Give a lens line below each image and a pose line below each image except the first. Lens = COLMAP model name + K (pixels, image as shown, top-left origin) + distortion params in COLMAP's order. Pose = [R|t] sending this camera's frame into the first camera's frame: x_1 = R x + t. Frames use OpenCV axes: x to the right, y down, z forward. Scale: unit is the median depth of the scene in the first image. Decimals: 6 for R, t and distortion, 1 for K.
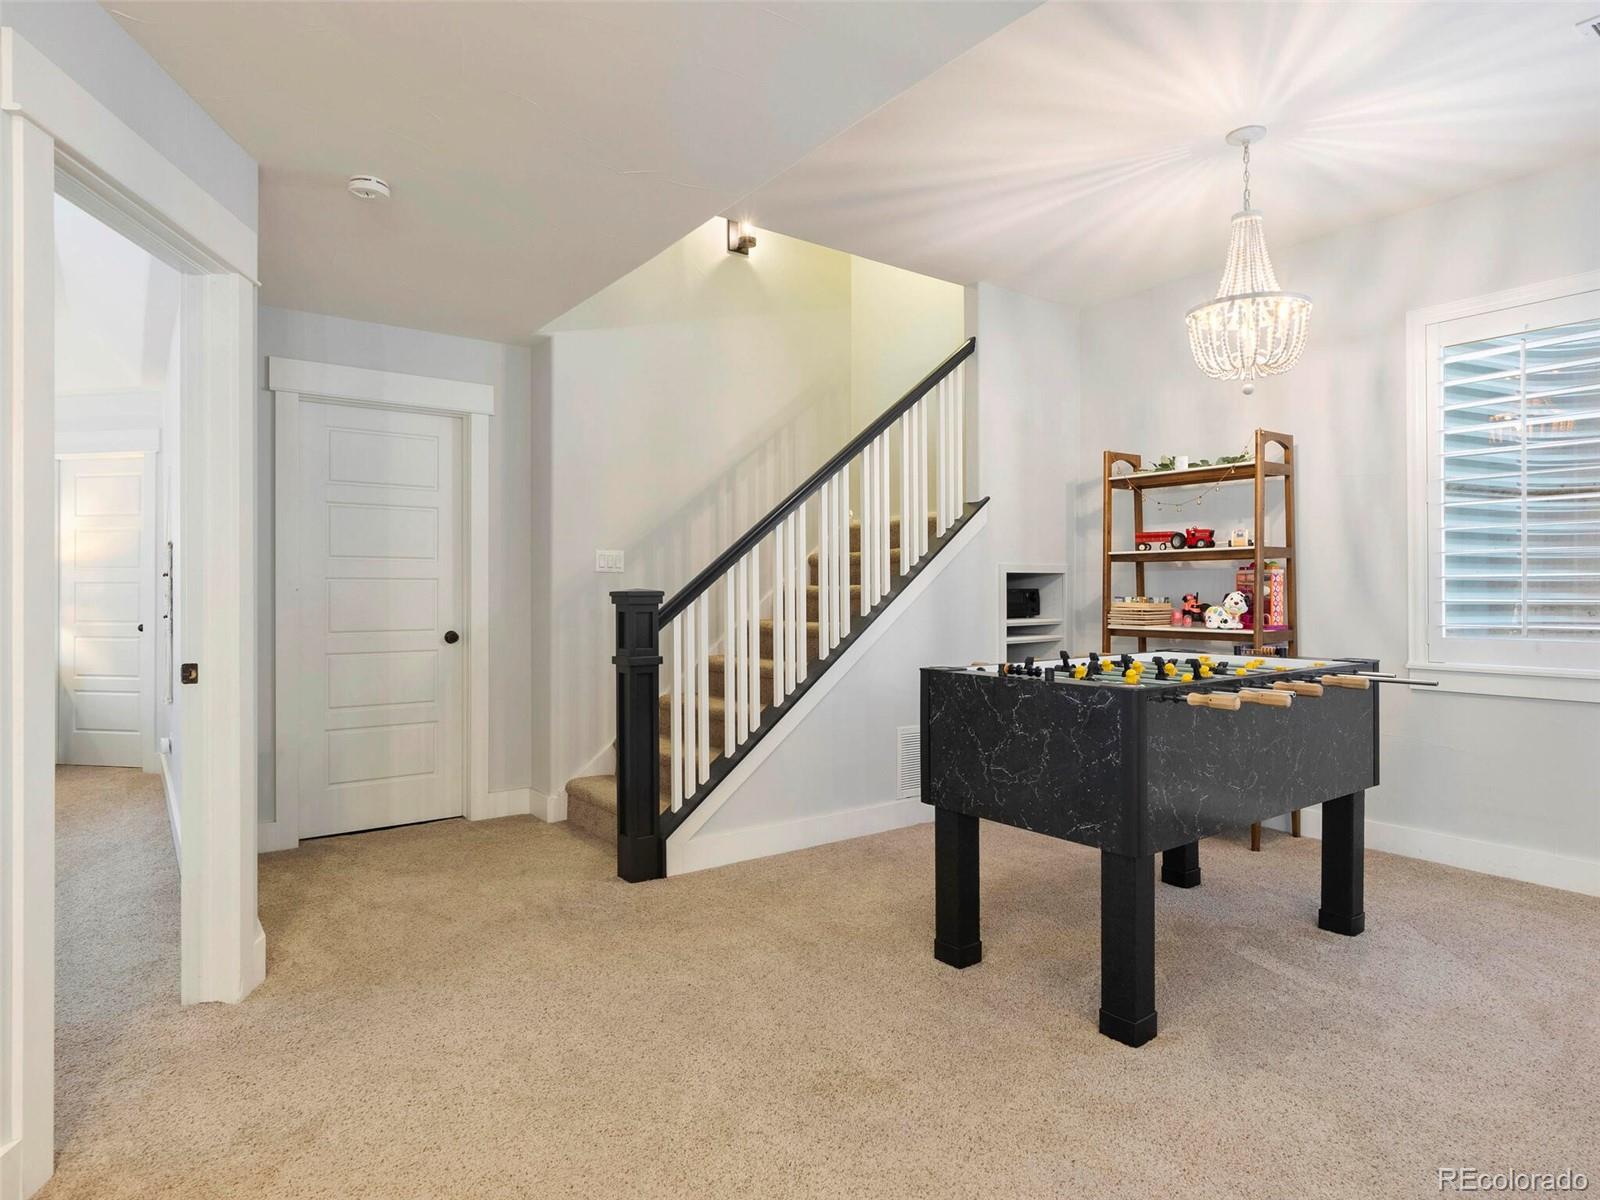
lens RADIAL K [[944.8, 0, 800.8], [0, 944.8, 599.7], [0, 0, 1]] dist [0.004981, 0.001558]
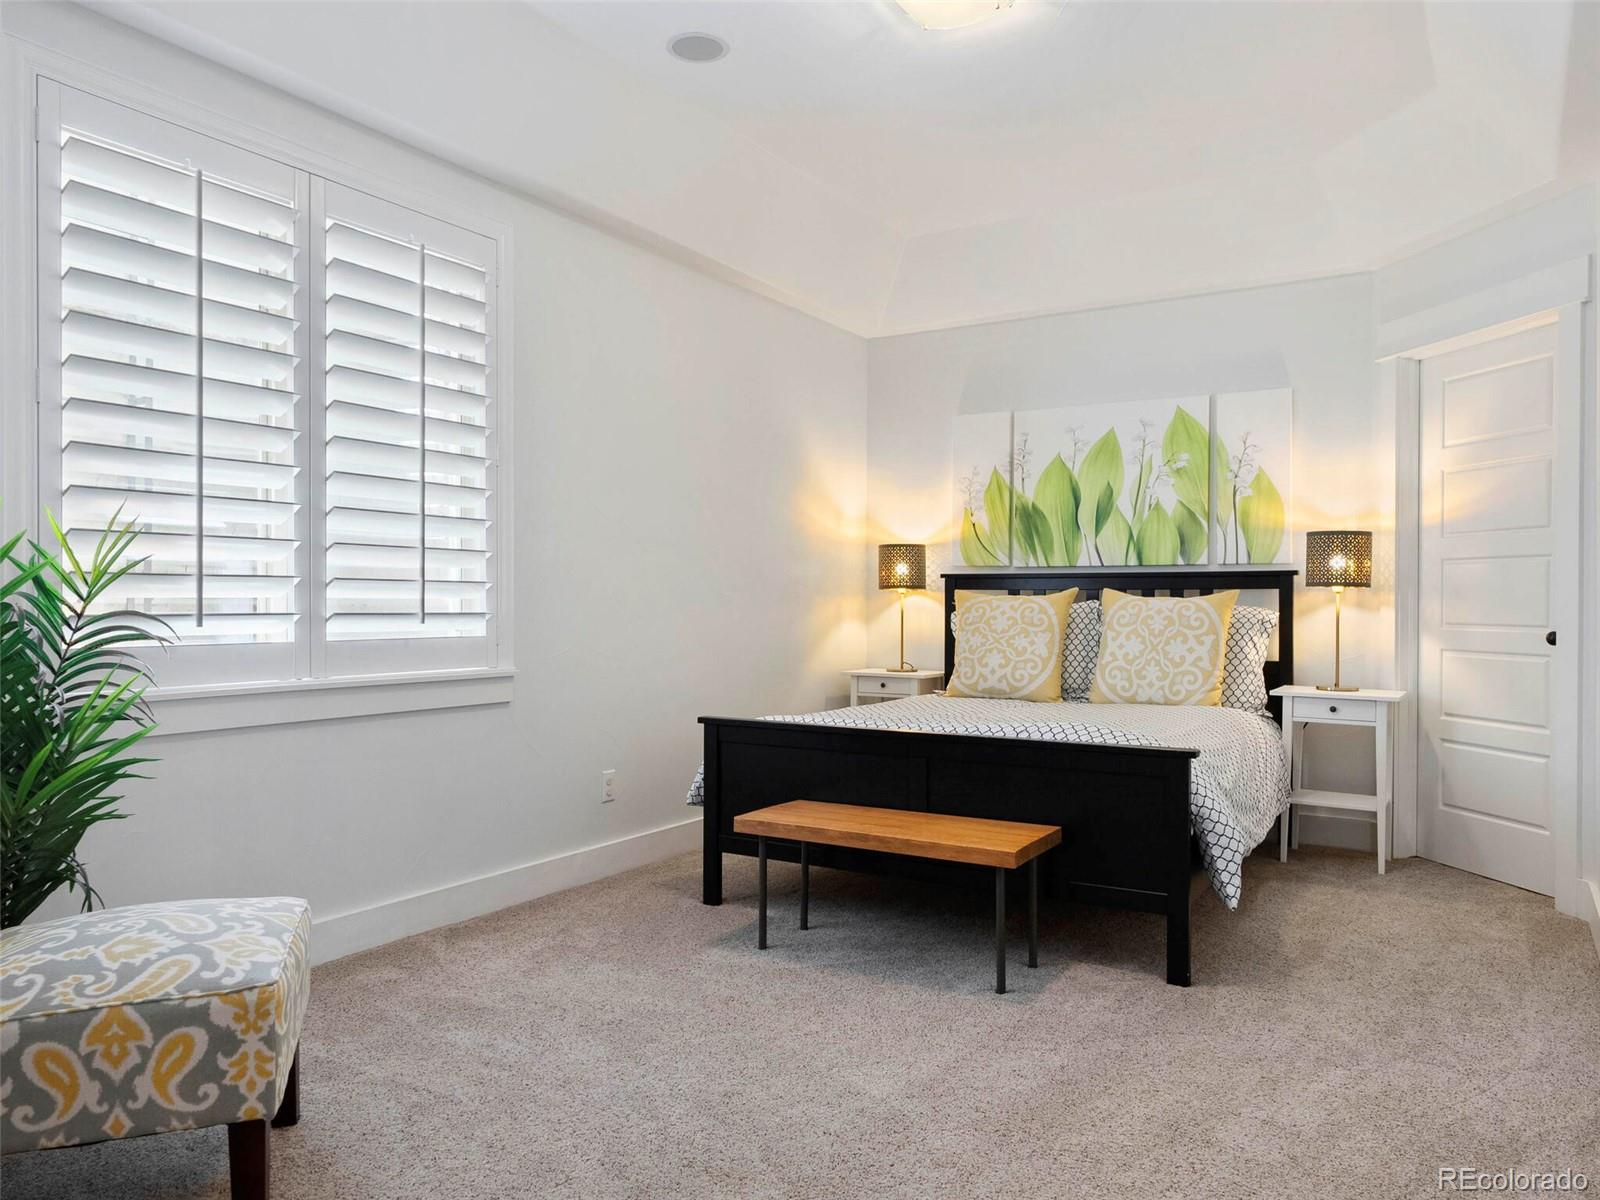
lens RADIAL K [[1108.3, 0, 800.8], [0, 1108.3, 601.4], [0, 0, 1]] dist [0.007020, 0.000132]
pose [[0.375733, 0.001150, -0.926727, -0.268745], [0.002575, 0.999994, 0.002285, 0.006074], [0.926724, -0.003245, 0.375728, 0.363447]]
